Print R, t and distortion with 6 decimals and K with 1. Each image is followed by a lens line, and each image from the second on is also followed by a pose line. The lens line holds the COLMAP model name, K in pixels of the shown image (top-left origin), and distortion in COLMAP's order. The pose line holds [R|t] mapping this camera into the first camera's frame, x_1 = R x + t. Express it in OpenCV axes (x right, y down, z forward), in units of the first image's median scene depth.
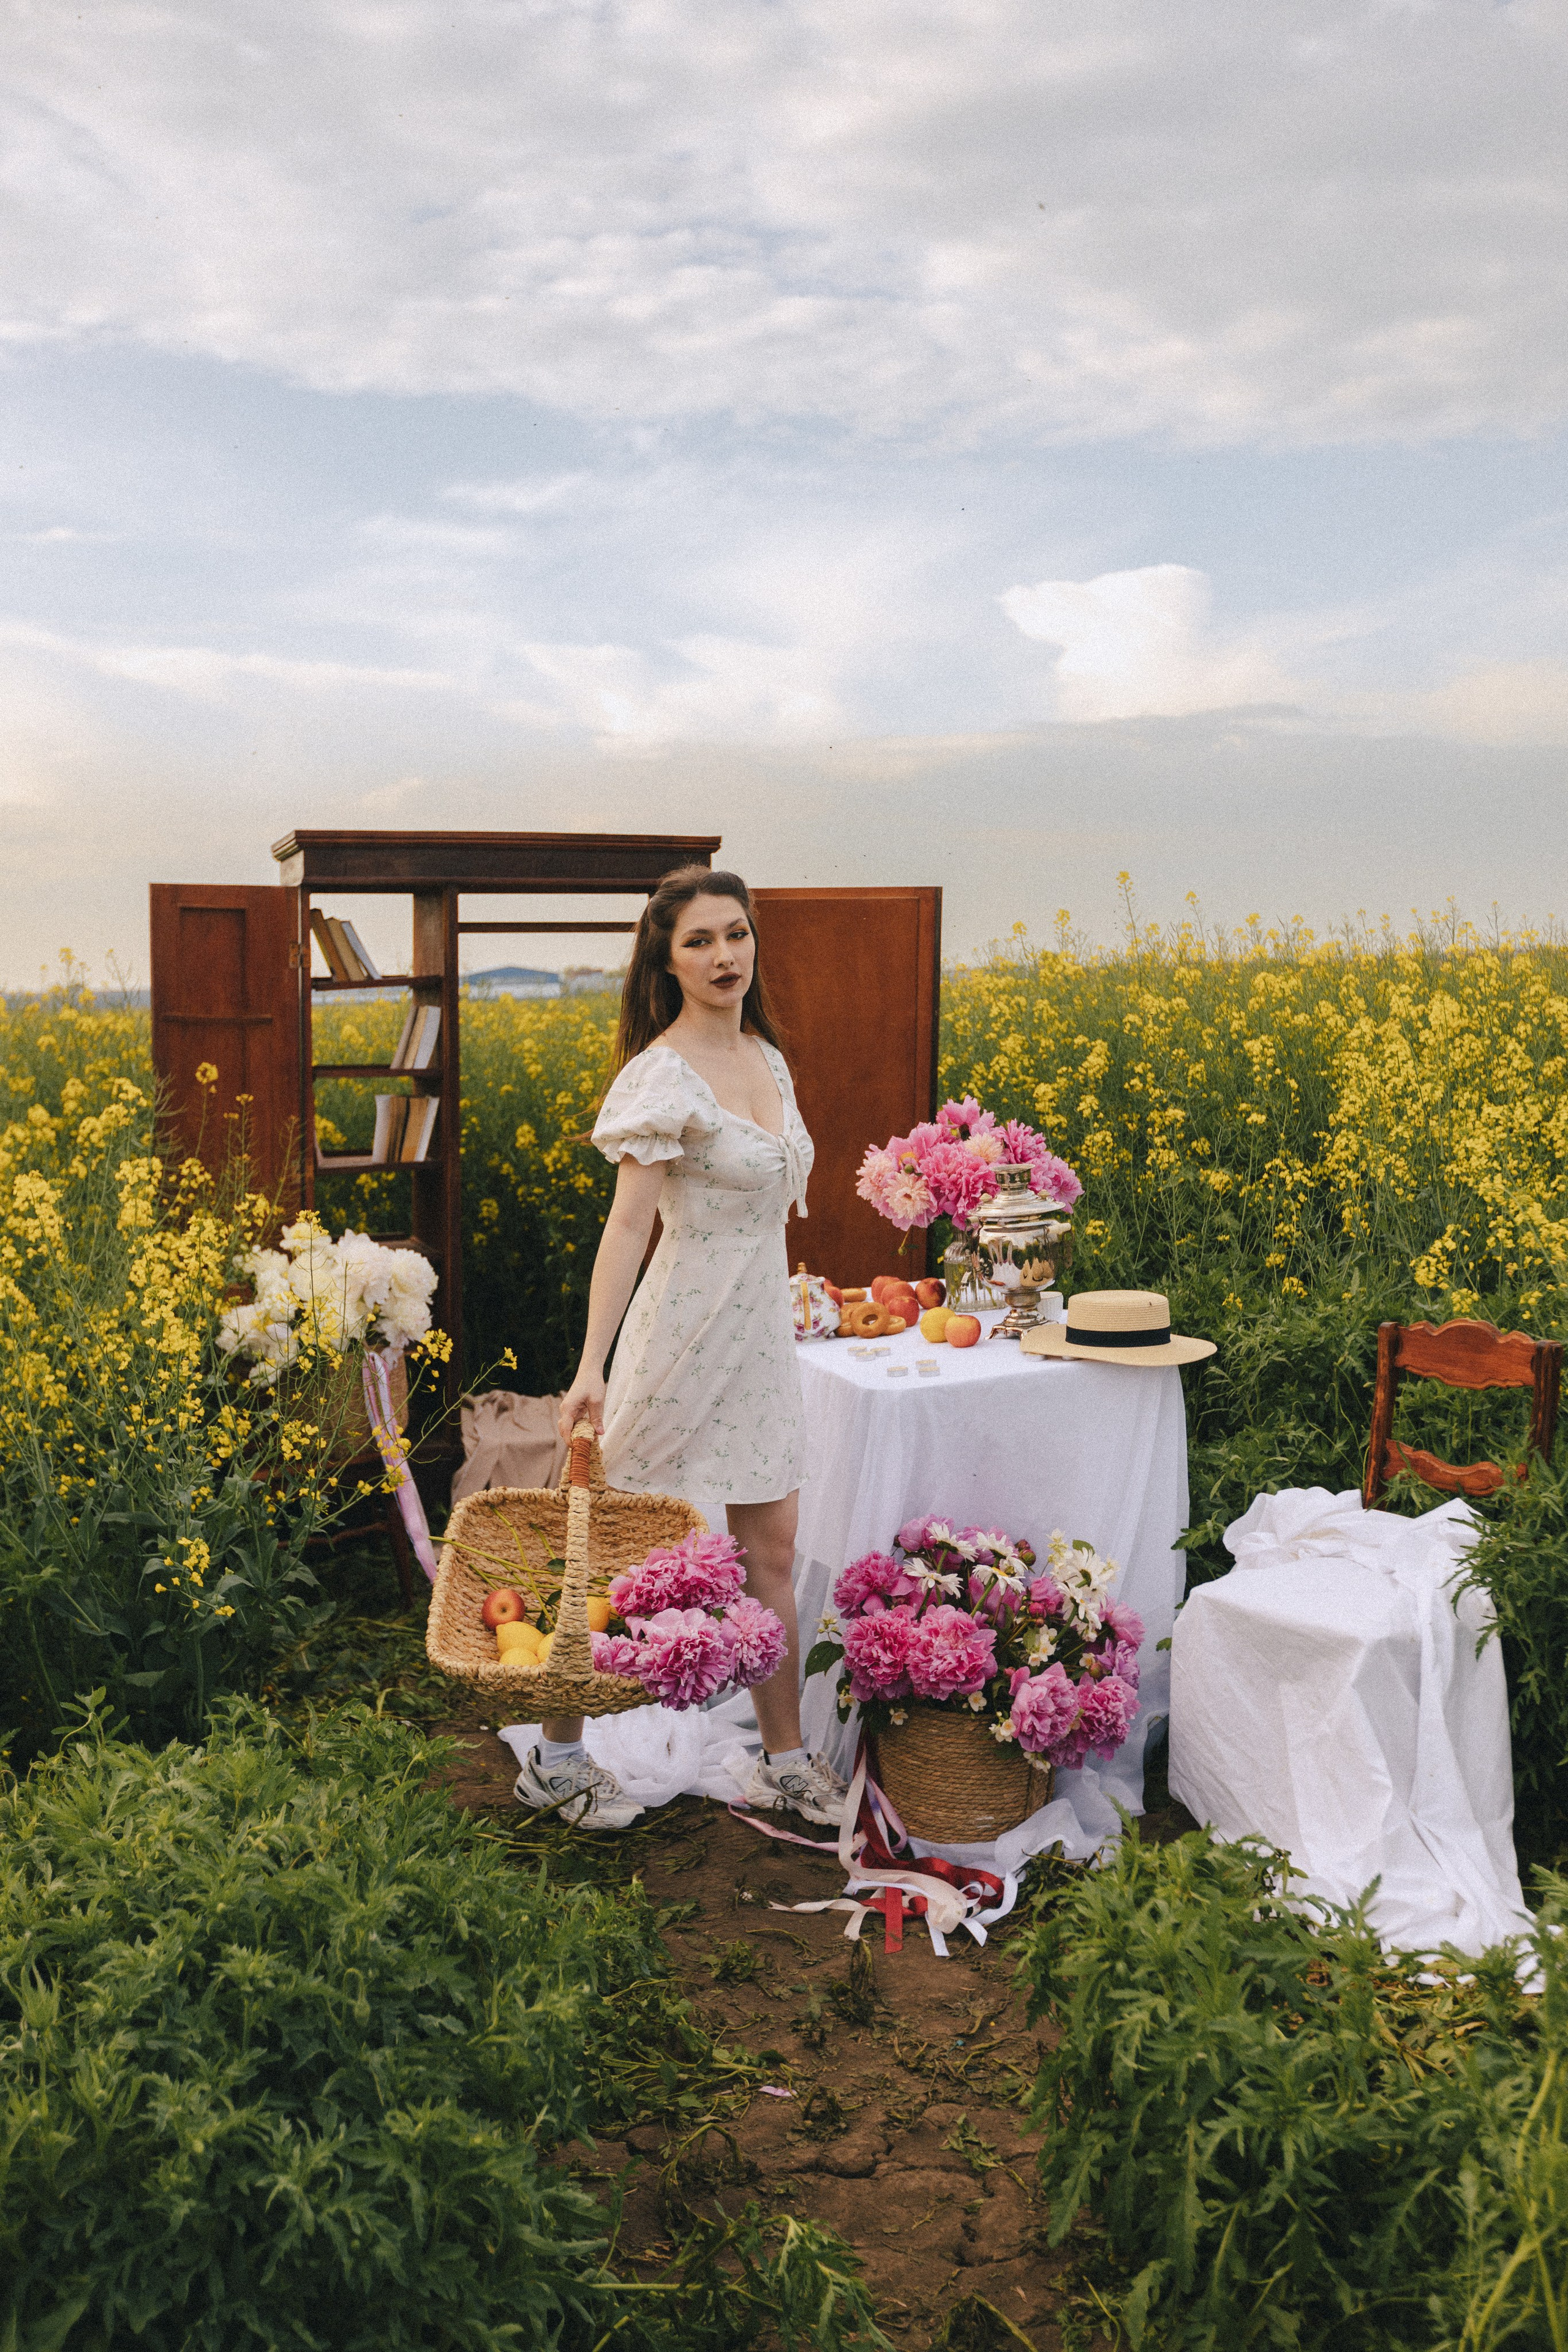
lens RADIAL K [[2318.6, 0, 788.0], [0, 2318.6, 1189.4], [0, 0, 1]] dist [0.000522, 0.000000]
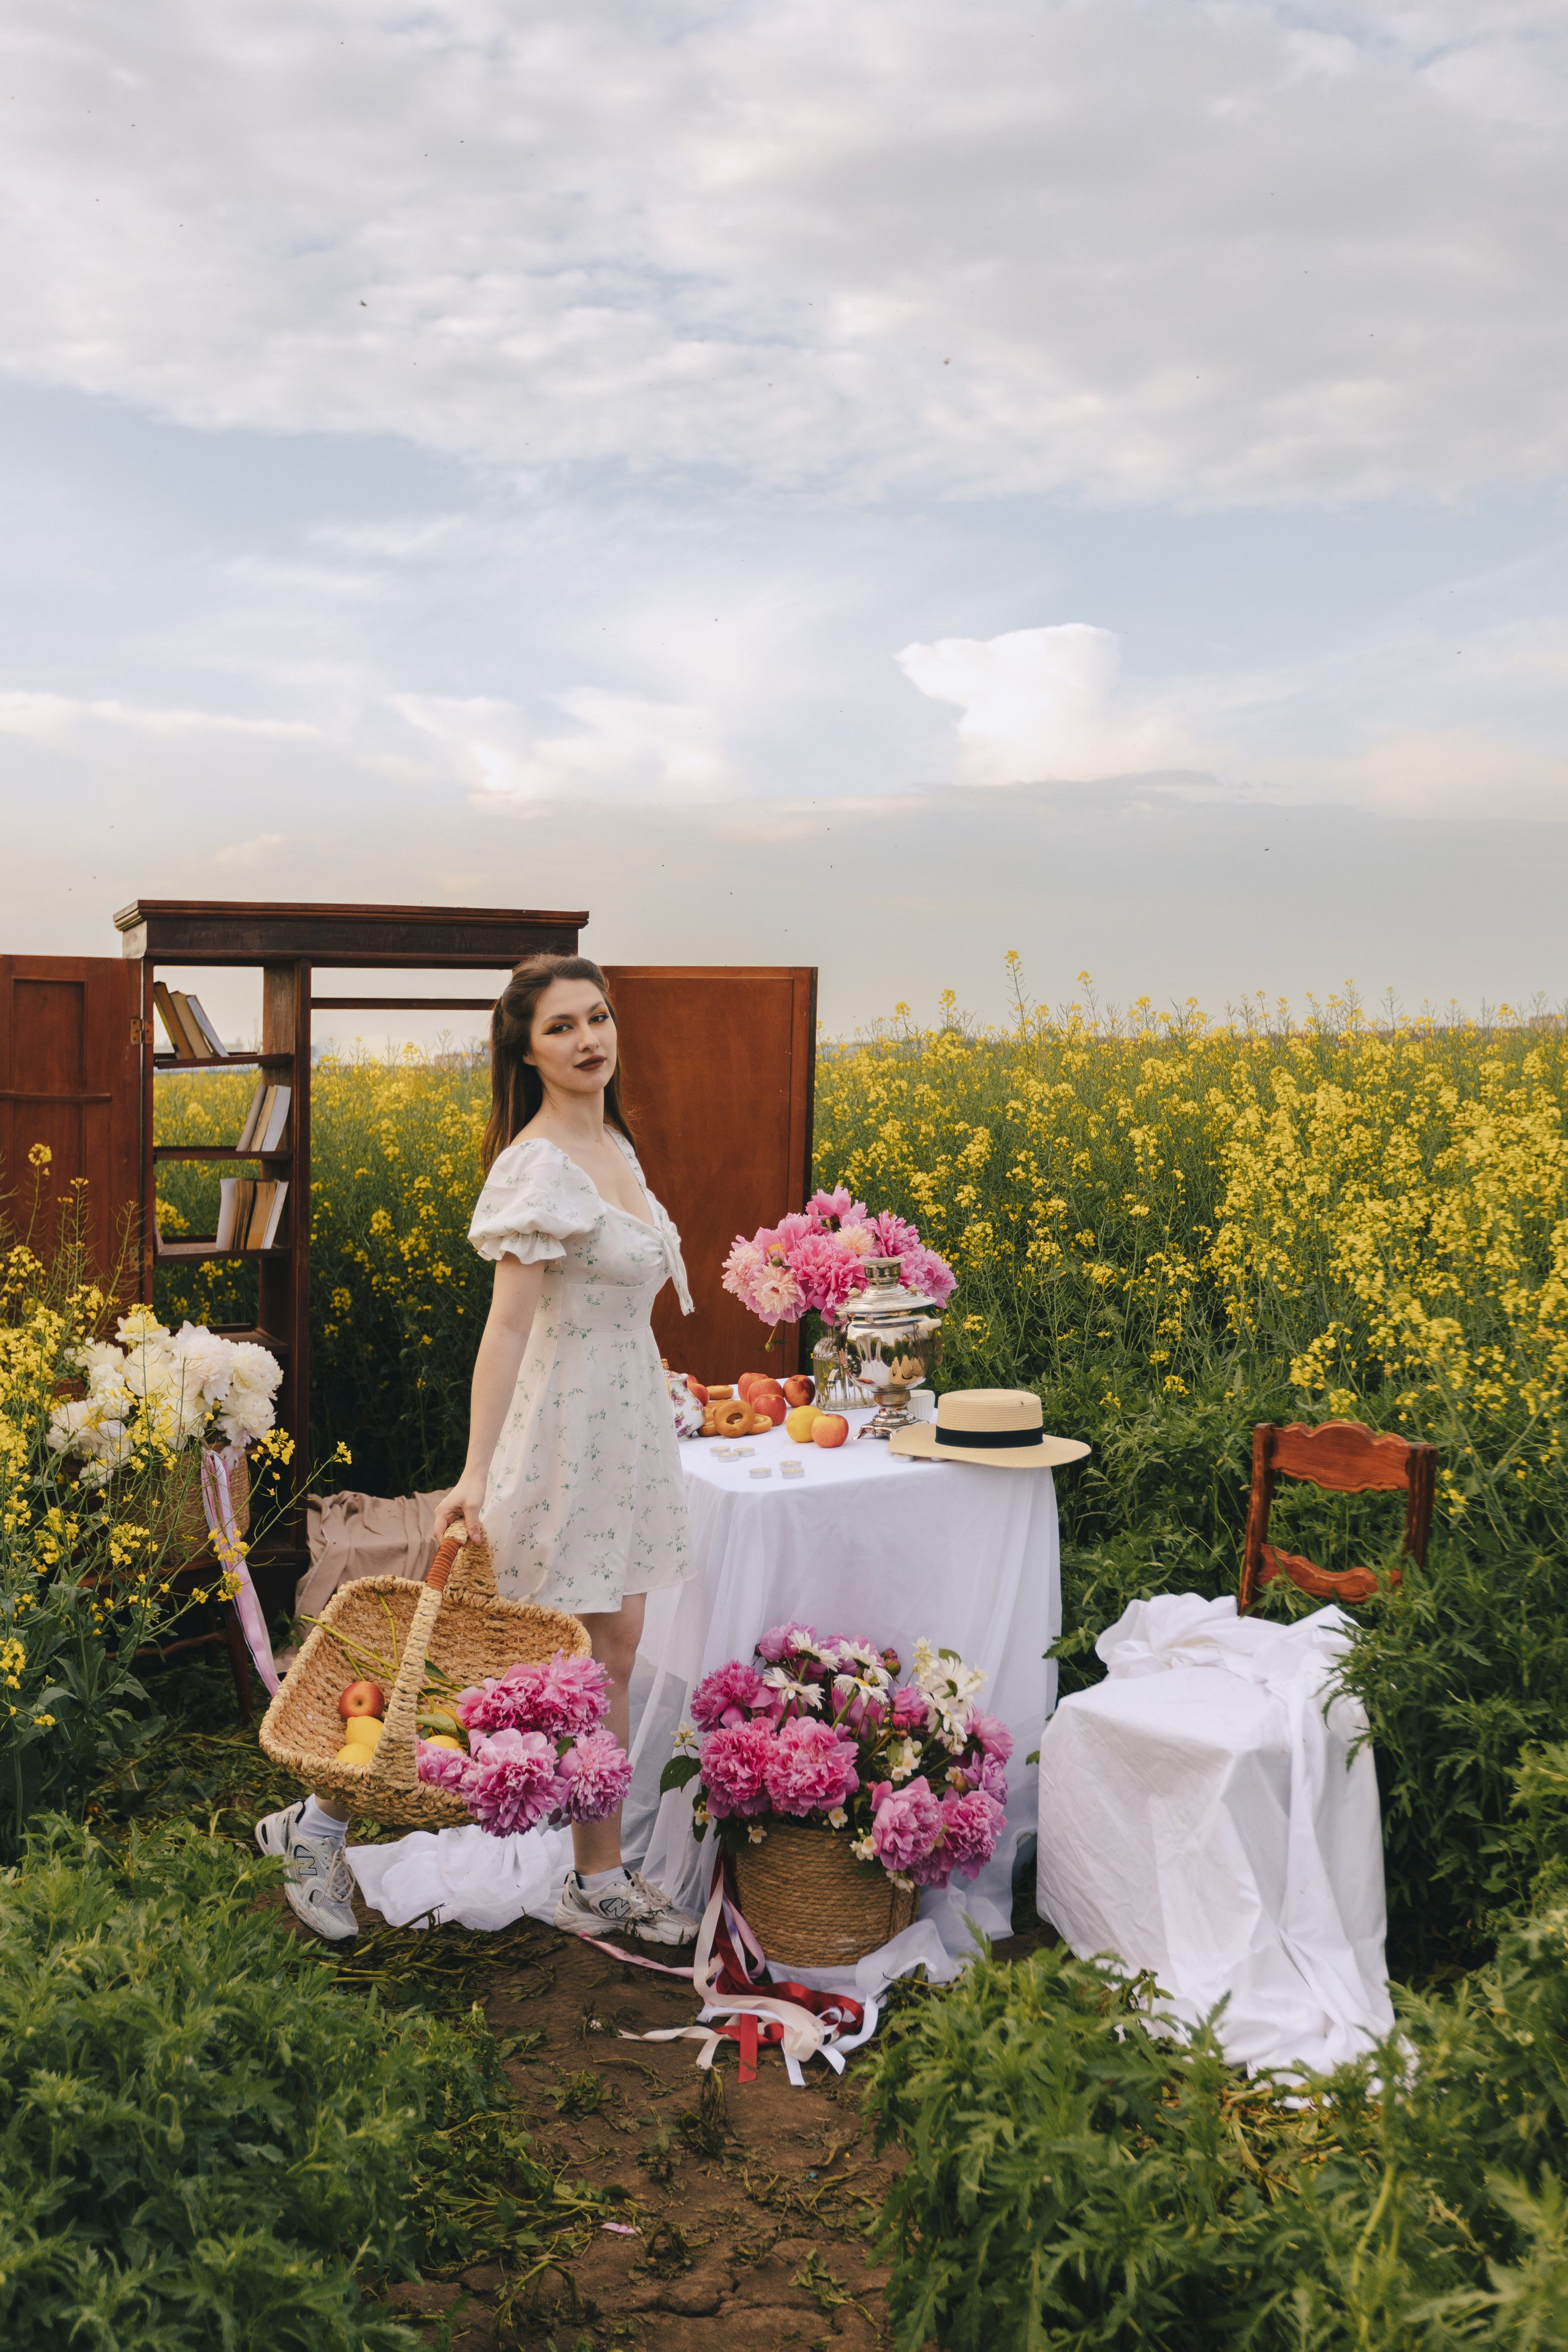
lens RADIAL K [[2467.6, 0, 793.6], [0, 2467.6, 1180.1], [0, 0, 1]] dist [0.000320, 0.000000]
pose [[0.998774, 0.007305, 0.048958, 0.009530], [-0.005408, 0.999233, -0.038782, -0.003123], [-0.049203, 0.038470, 0.998048, -0.026019]]
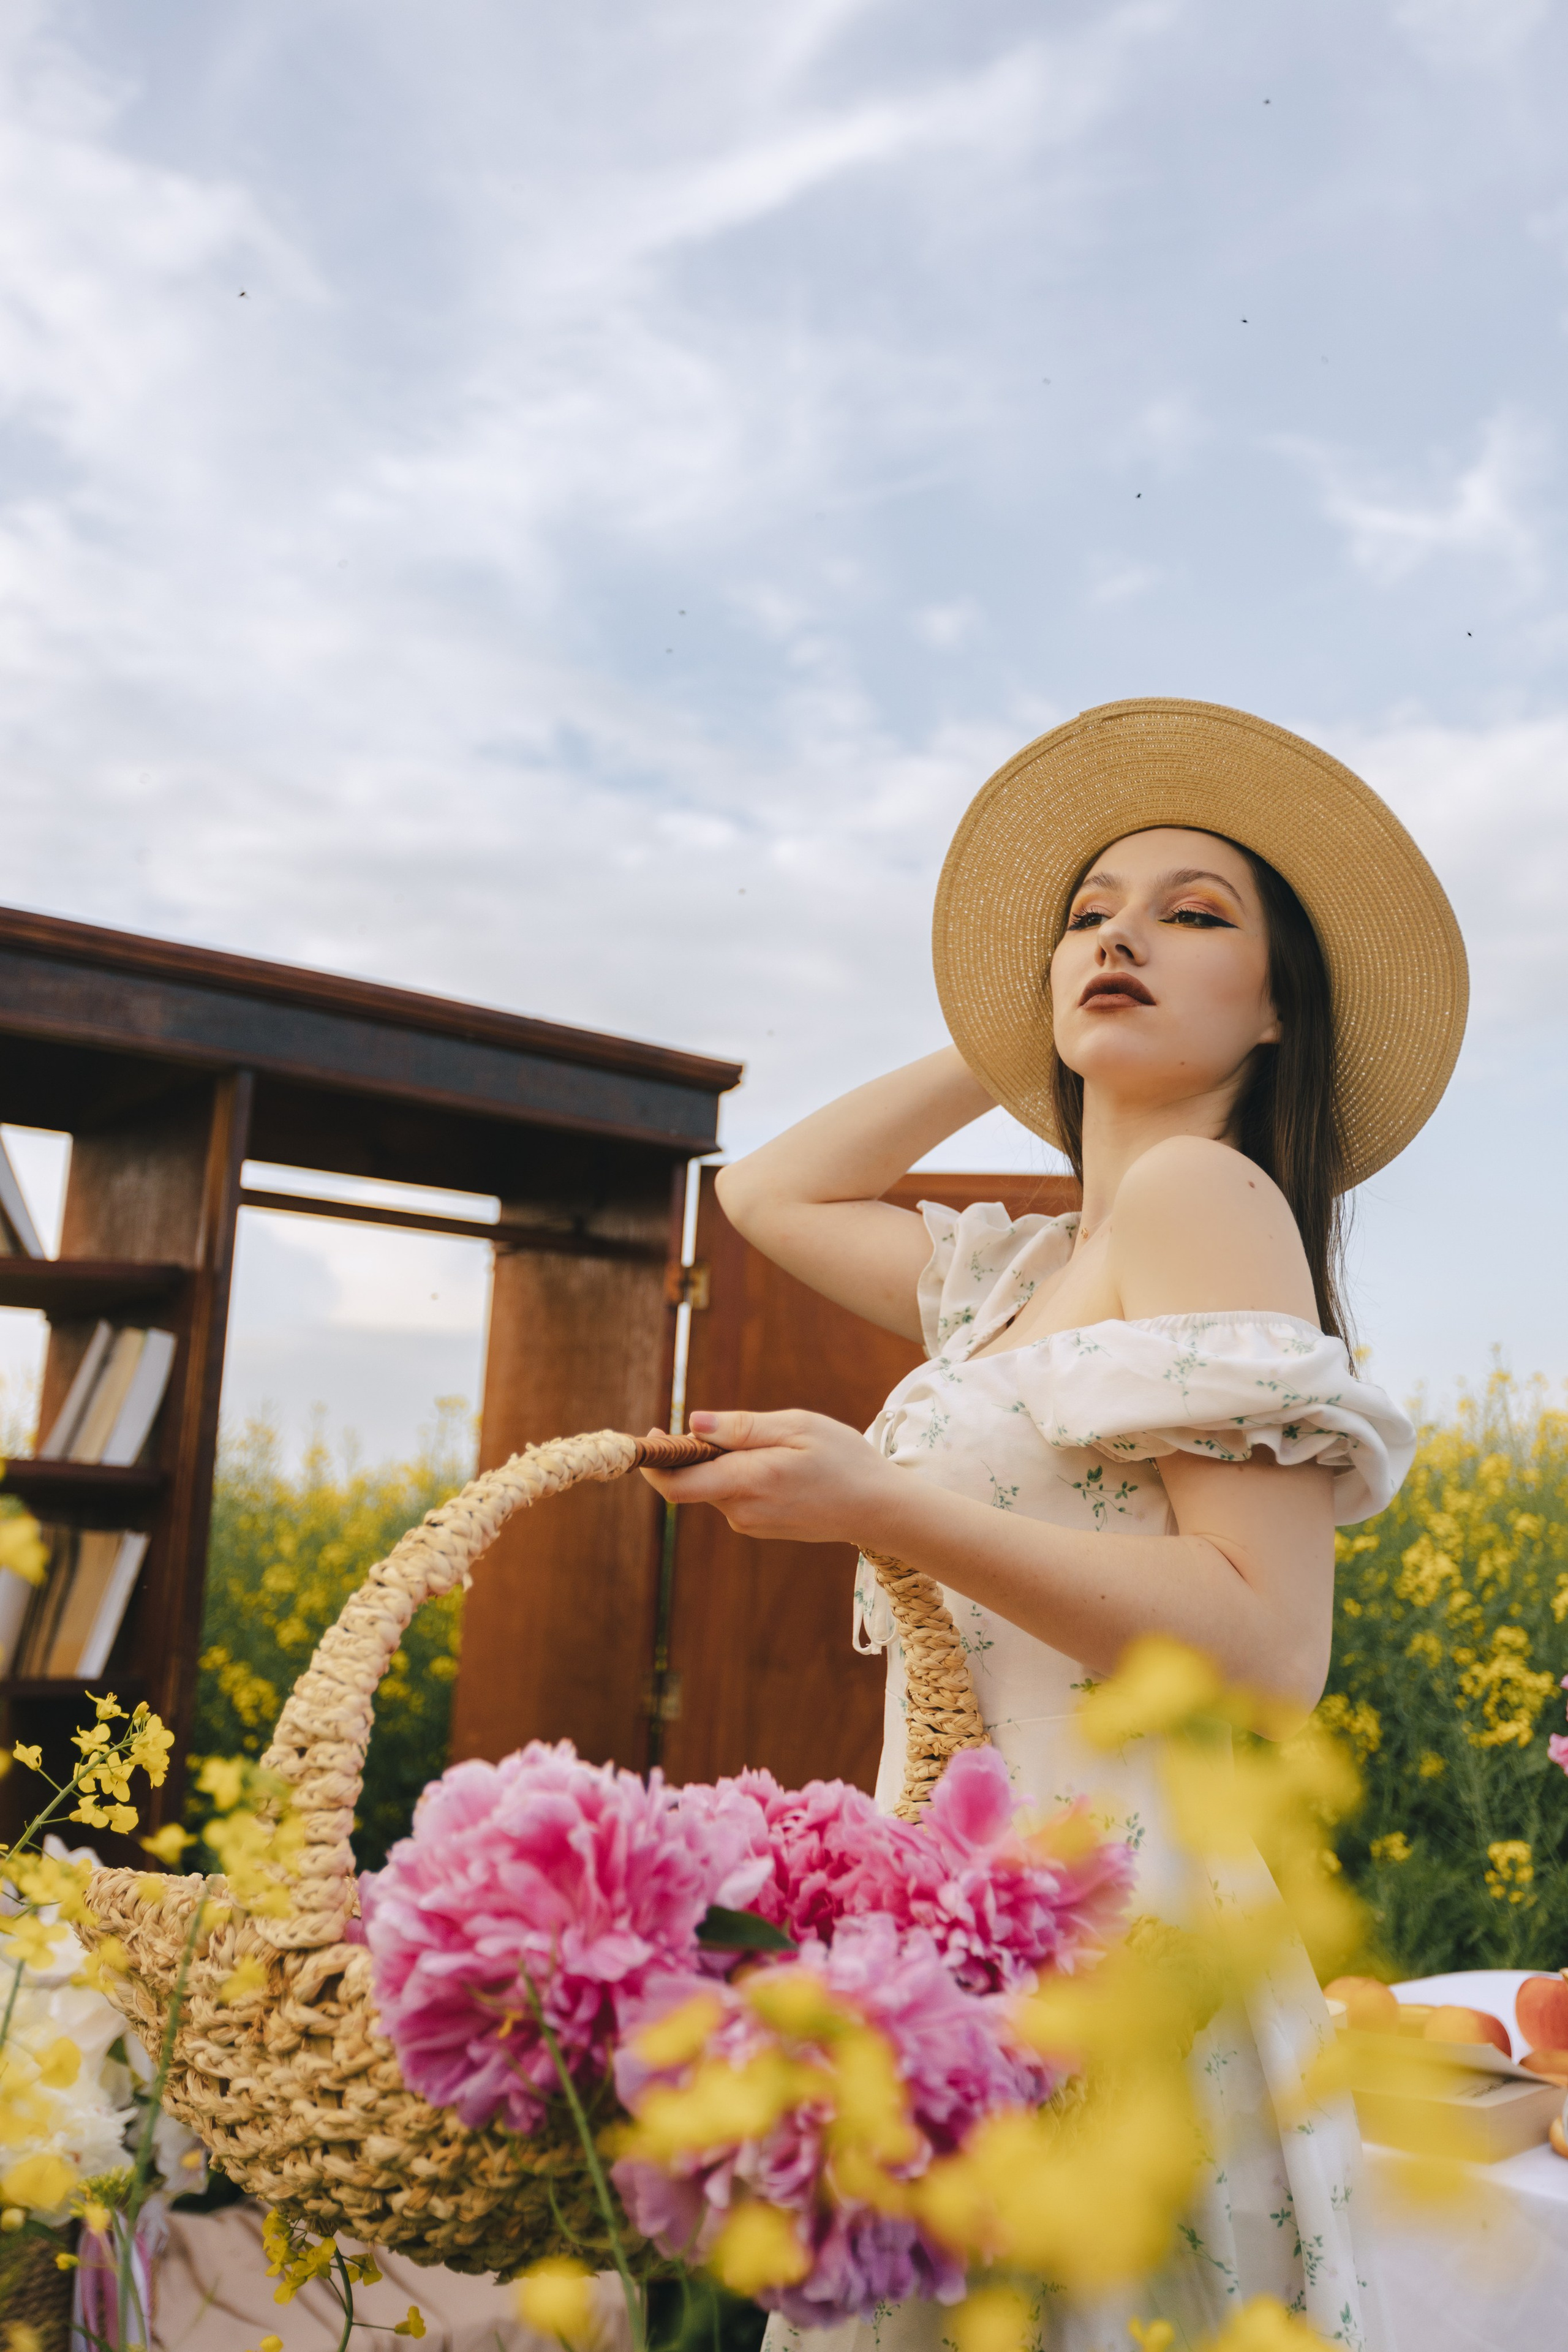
lens RADIAL K [[2280.9, 0, 794.4], [0, 2280.9, 1157.7], [0, 0, 1]] dist [-0.001738, 0.000000]
pose [[0.950834, 0.097957, 0.293801, -0.235278], [-0.007046, 0.955257, -0.295692, 0.029452], [-0.309621, 0.279083, 0.908982, 0.748080]]
